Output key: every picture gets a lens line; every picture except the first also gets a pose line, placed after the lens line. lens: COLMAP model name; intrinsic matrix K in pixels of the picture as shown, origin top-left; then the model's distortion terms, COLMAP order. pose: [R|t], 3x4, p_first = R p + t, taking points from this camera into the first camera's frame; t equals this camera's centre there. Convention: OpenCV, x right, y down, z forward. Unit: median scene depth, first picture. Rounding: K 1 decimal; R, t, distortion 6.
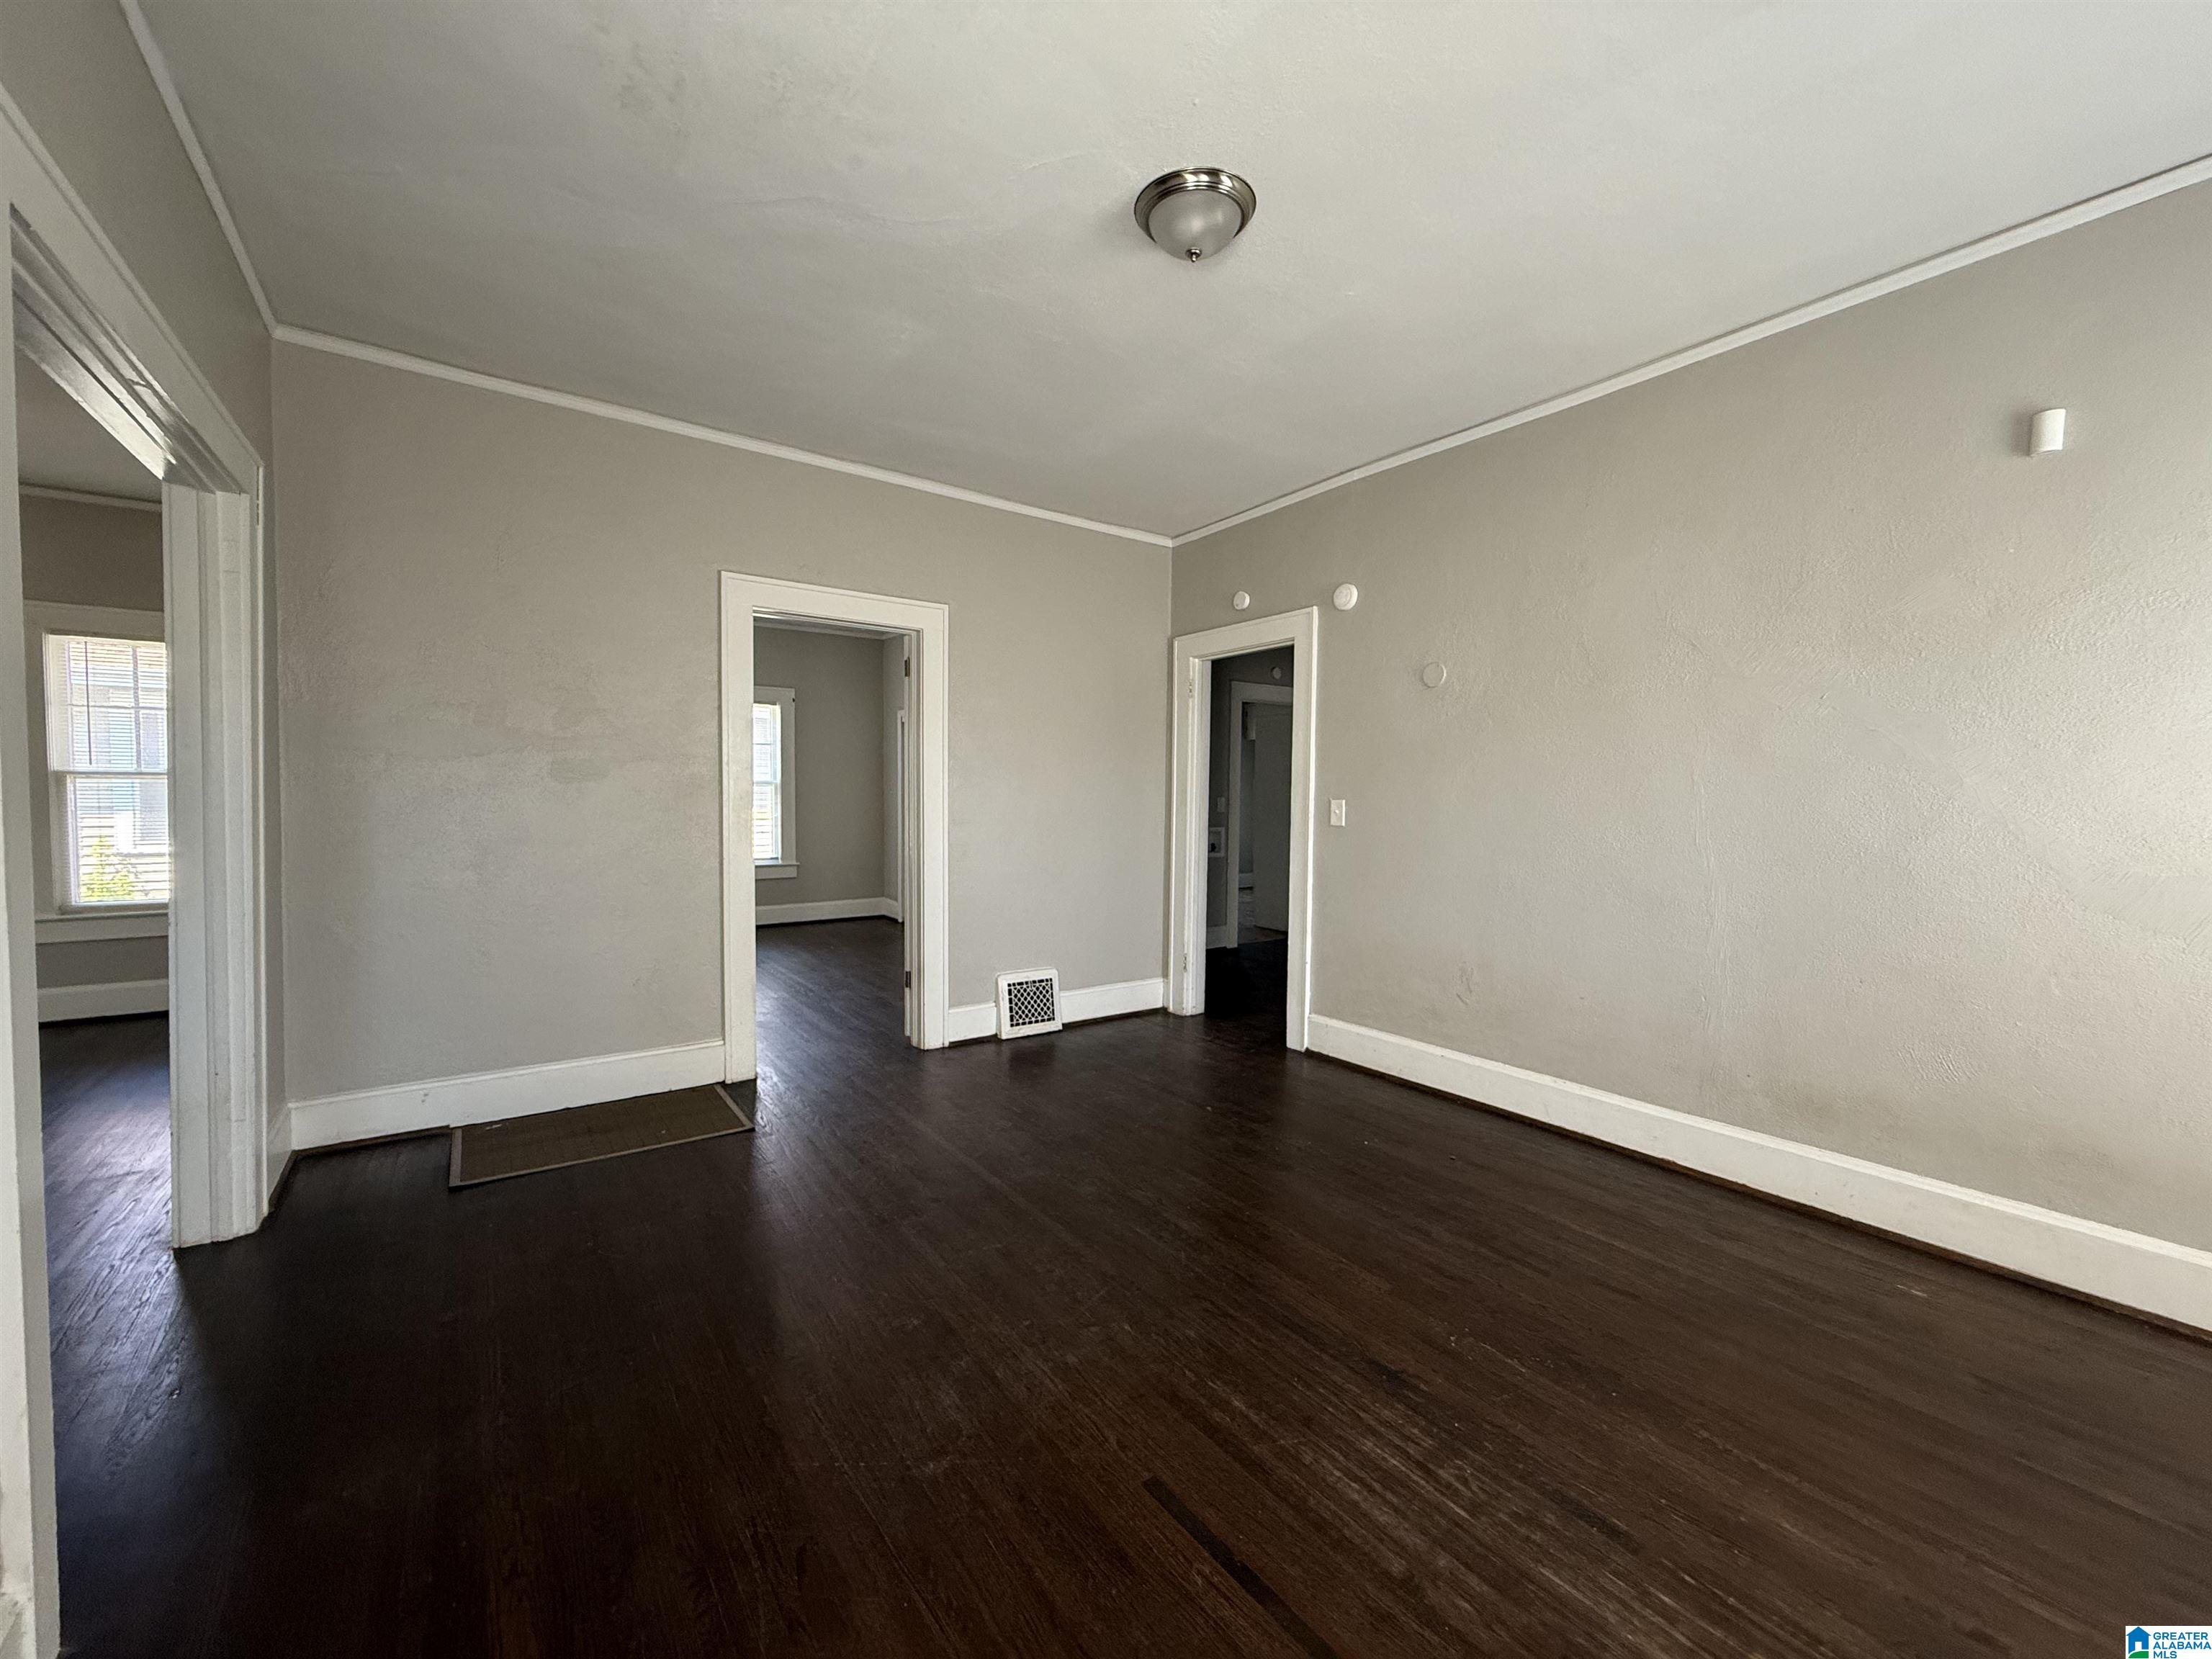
lens RADIAL K [[877.4, 0, 1100.7], [0, 877.4, 832.1], [0, 0, 1]] dist [0.000390, 0.000102]
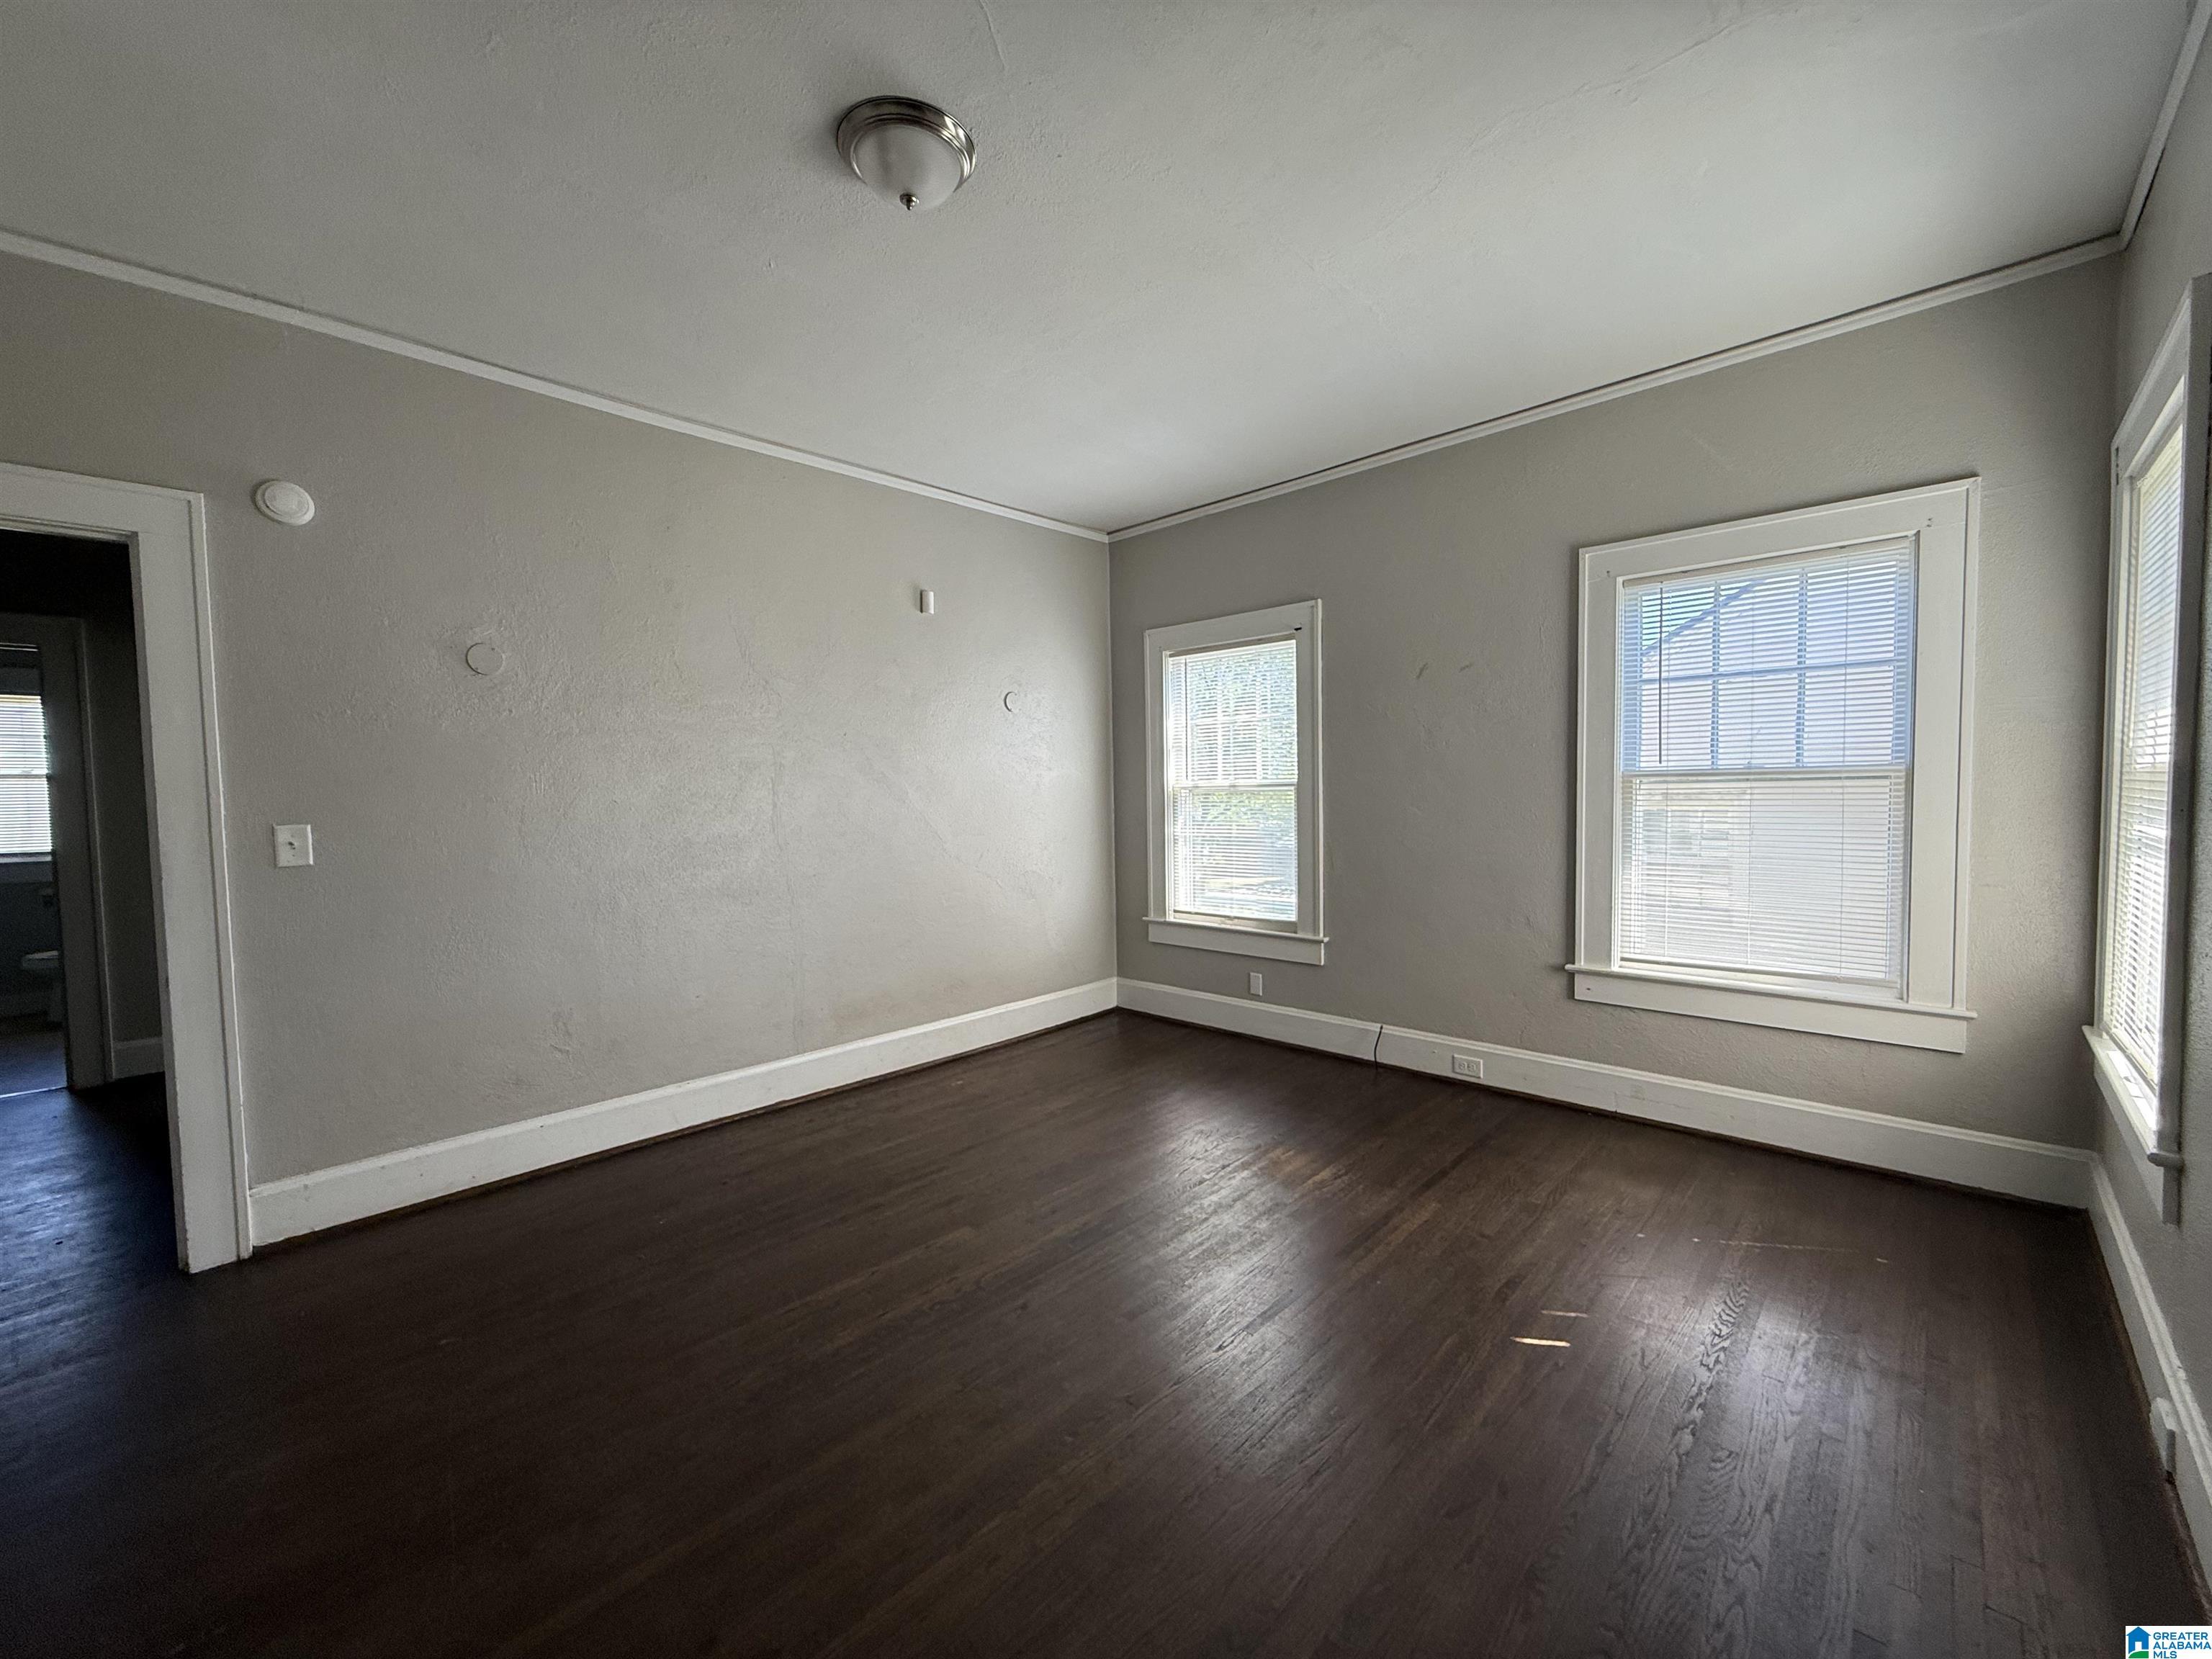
lens RADIAL K [[877.4, 0, 1100.7], [0, 877.4, 832.1], [0, 0, 1]] dist [0.000390, 0.000102]
pose [[-0.187351, -0.049393, 0.981050, -0.674966], [0.055052, 0.996637, 0.060691, -0.055429], [-0.980749, 0.065380, -0.184002, 0.827777]]
